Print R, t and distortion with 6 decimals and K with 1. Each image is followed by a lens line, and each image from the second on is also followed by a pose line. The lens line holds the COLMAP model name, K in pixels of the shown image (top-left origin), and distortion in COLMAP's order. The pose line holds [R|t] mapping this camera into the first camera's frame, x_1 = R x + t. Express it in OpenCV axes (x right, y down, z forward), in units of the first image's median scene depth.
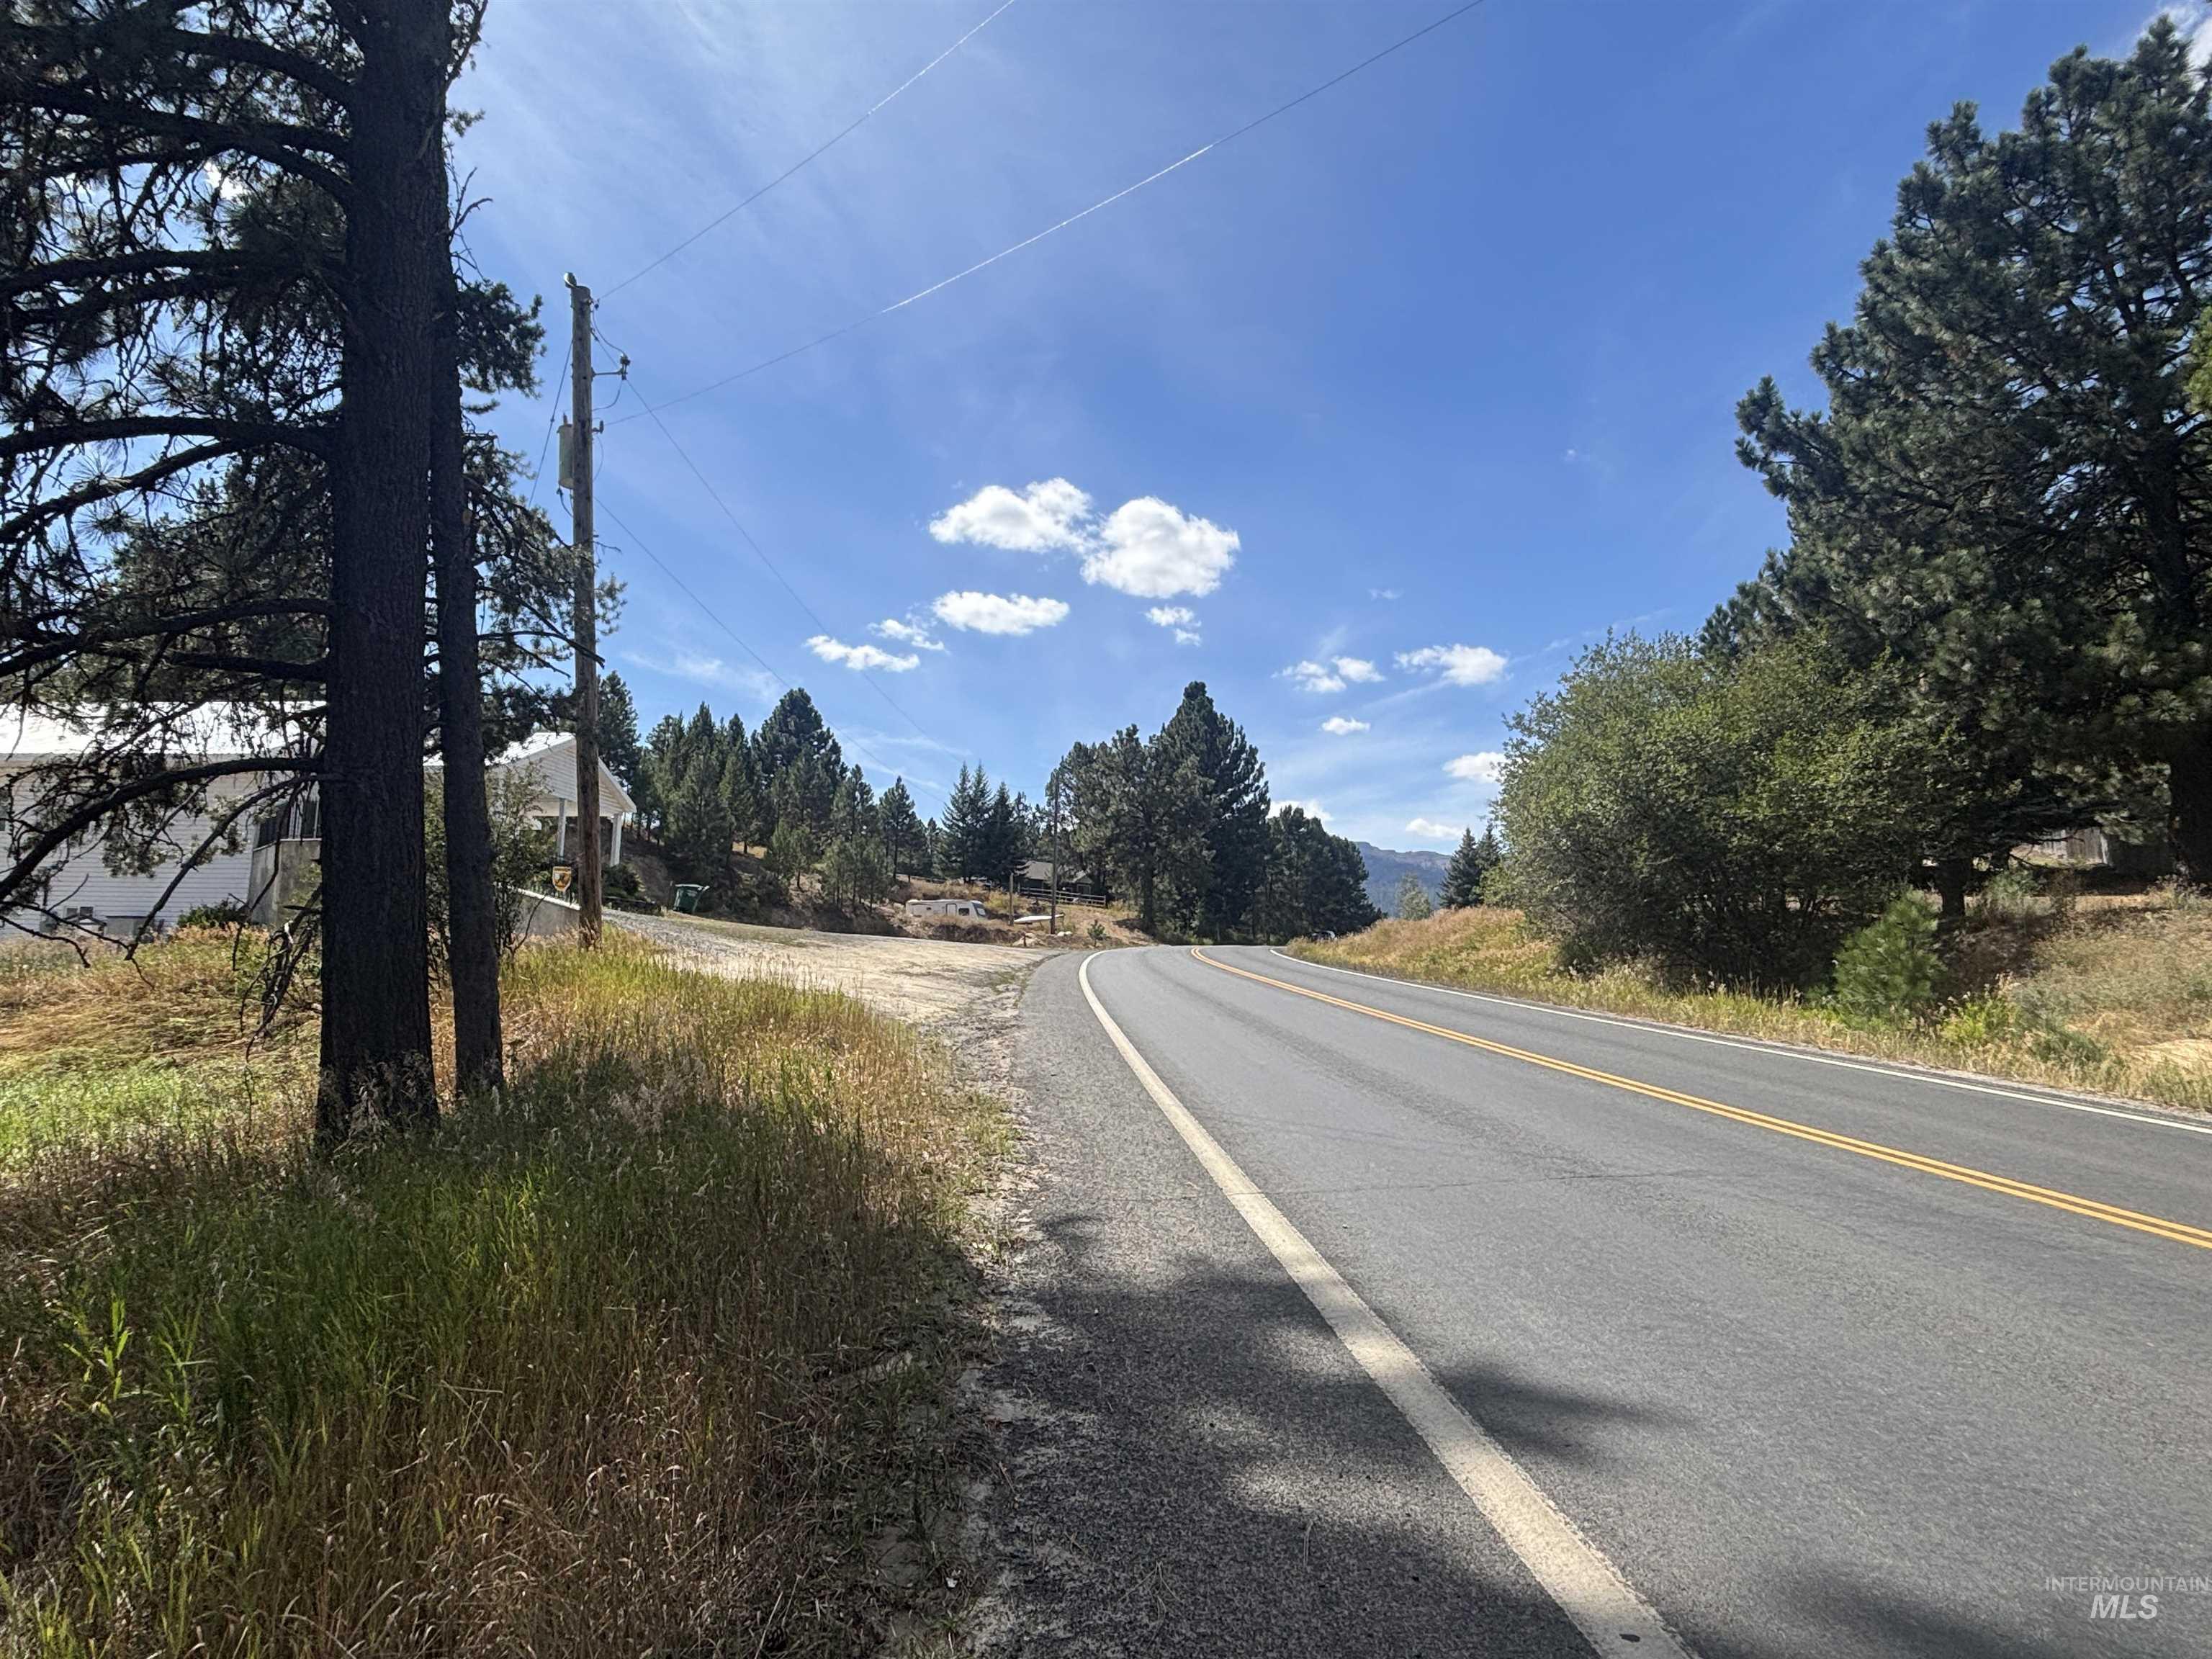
lens RADIAL K [[1237.3, 0, 1116.1], [0, 1237.3, 840.3], [0, 0, 1]] dist [0.002692, 0.003818]
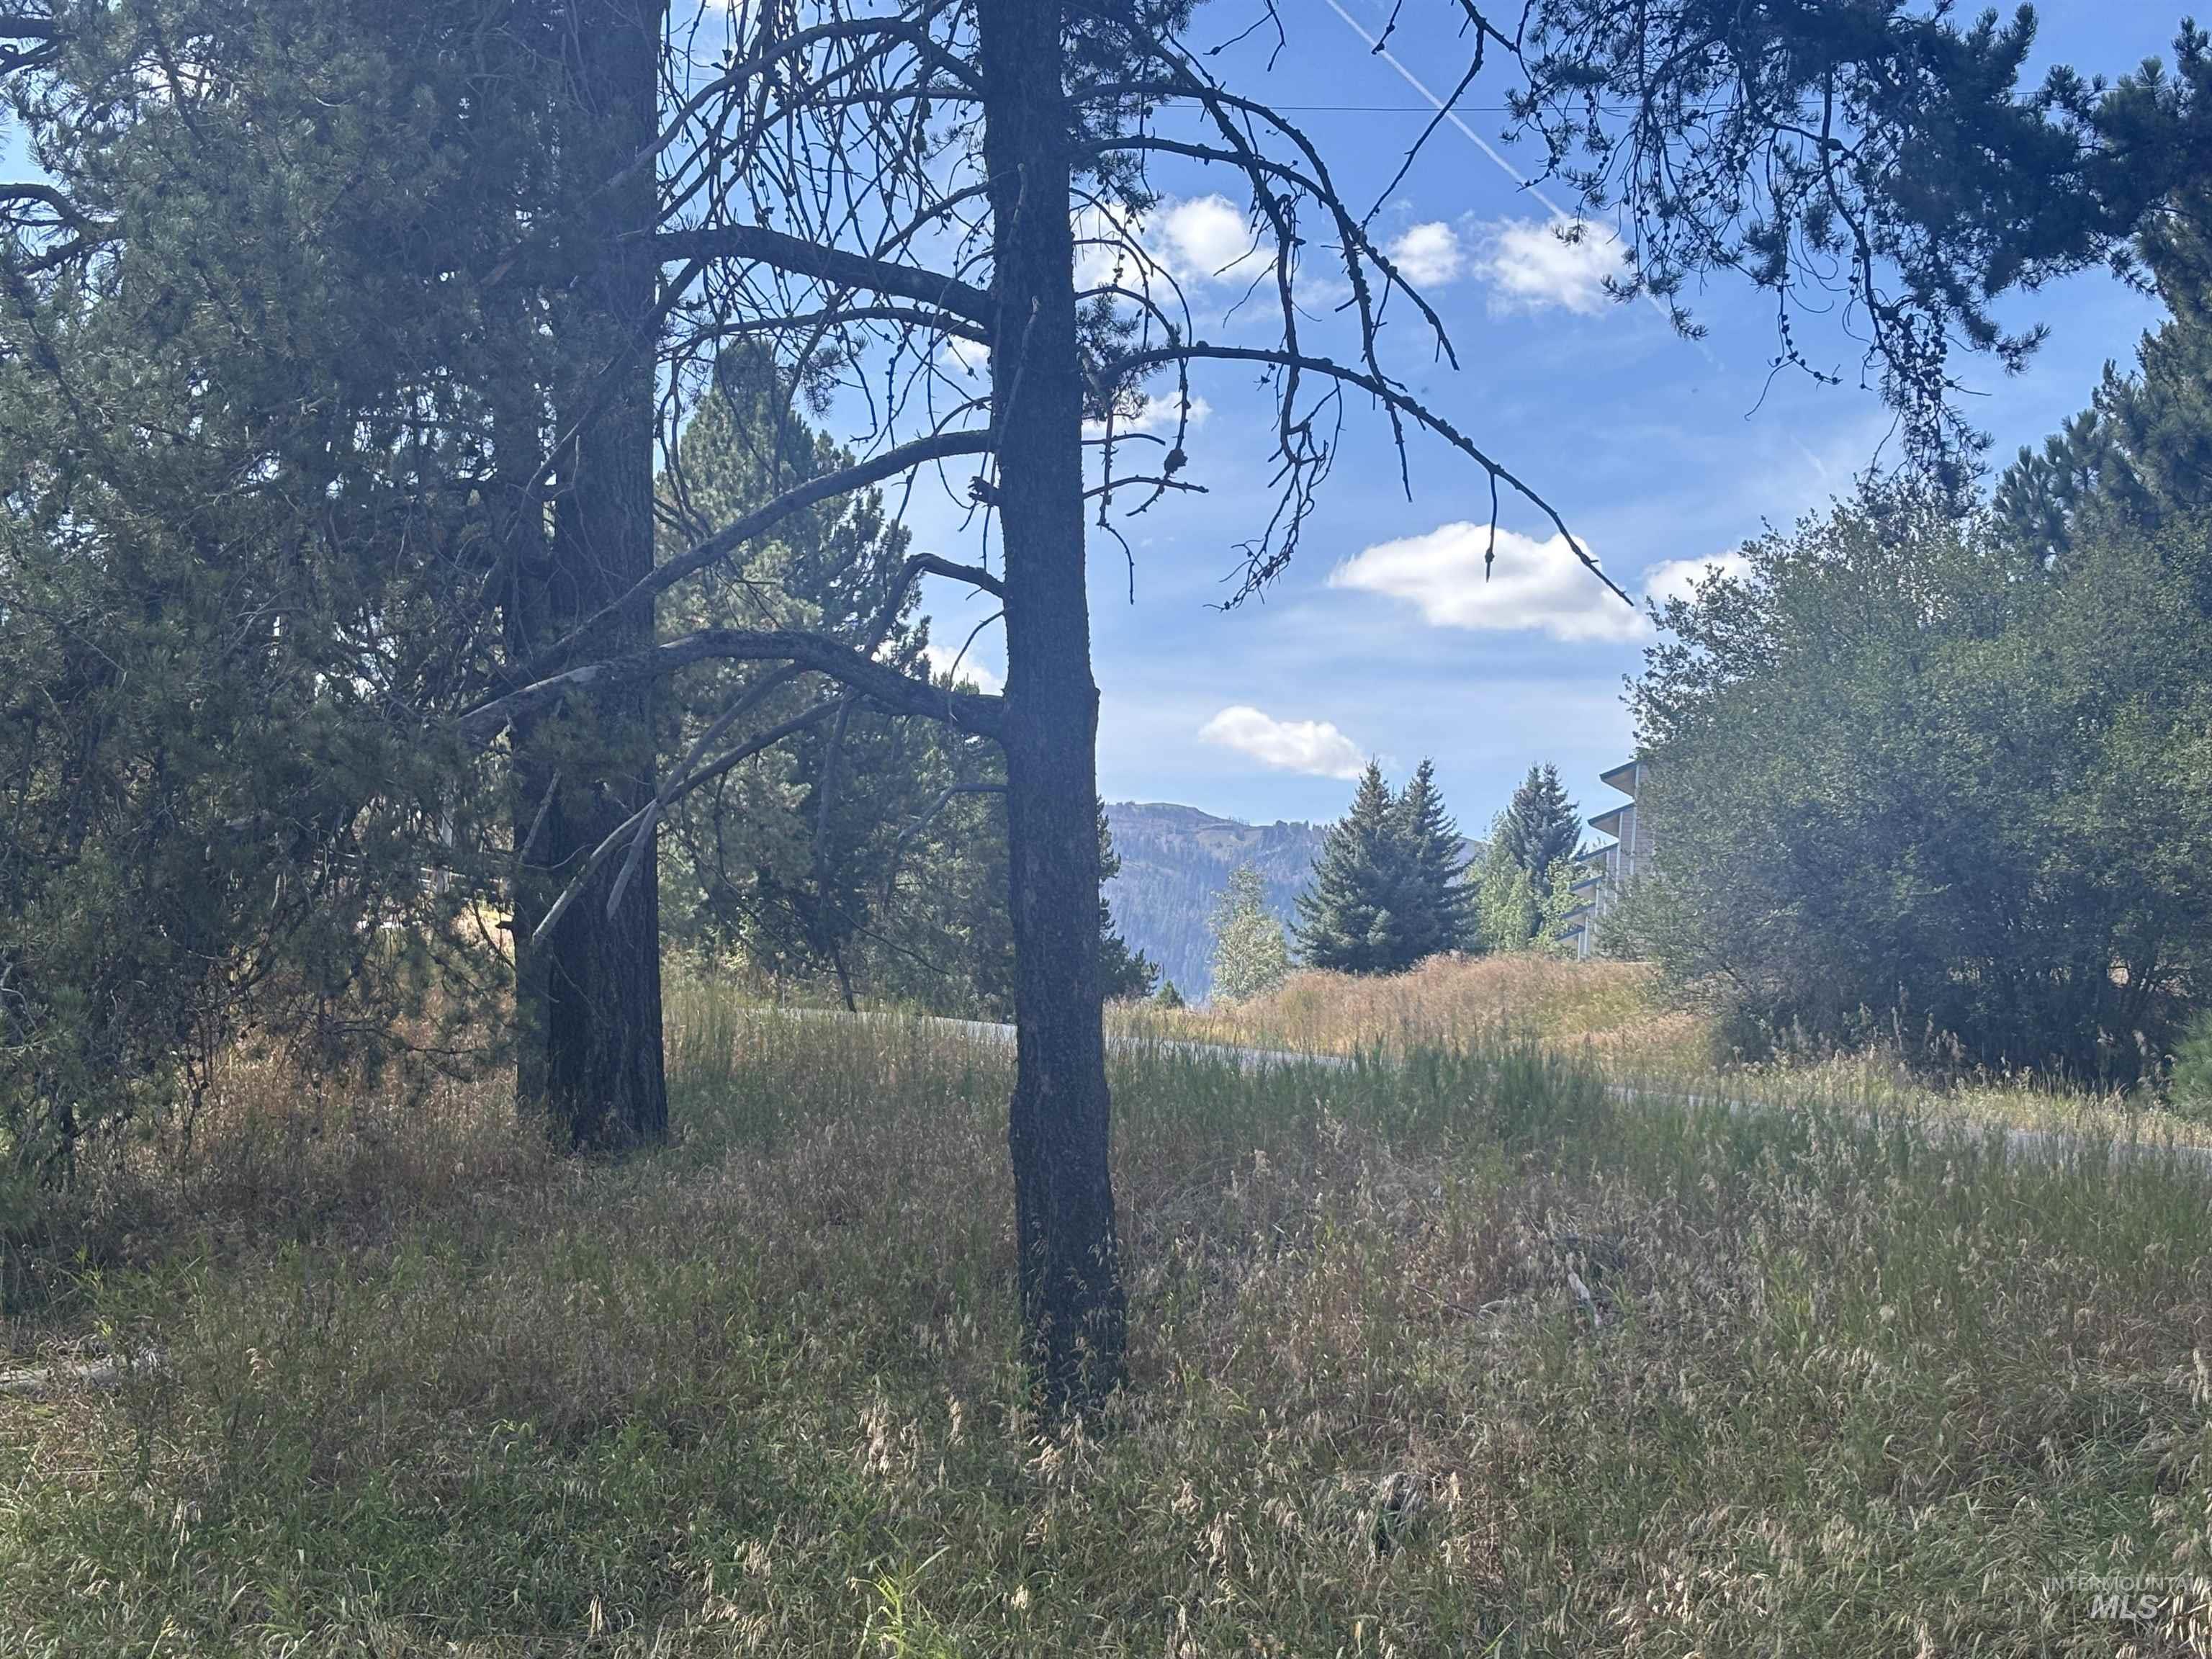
lens RADIAL K [[3586.5, 0, 1101.6], [0, 3586.5, 825.7], [0, 0, 1]] dist [0.051829, 0.000000]
pose [[0.970765, 0.064016, 0.231339, -0.339295], [-0.069534, 0.997455, 0.015769, -0.013092], [-0.229740, -0.031394, 0.972745, -0.579877]]
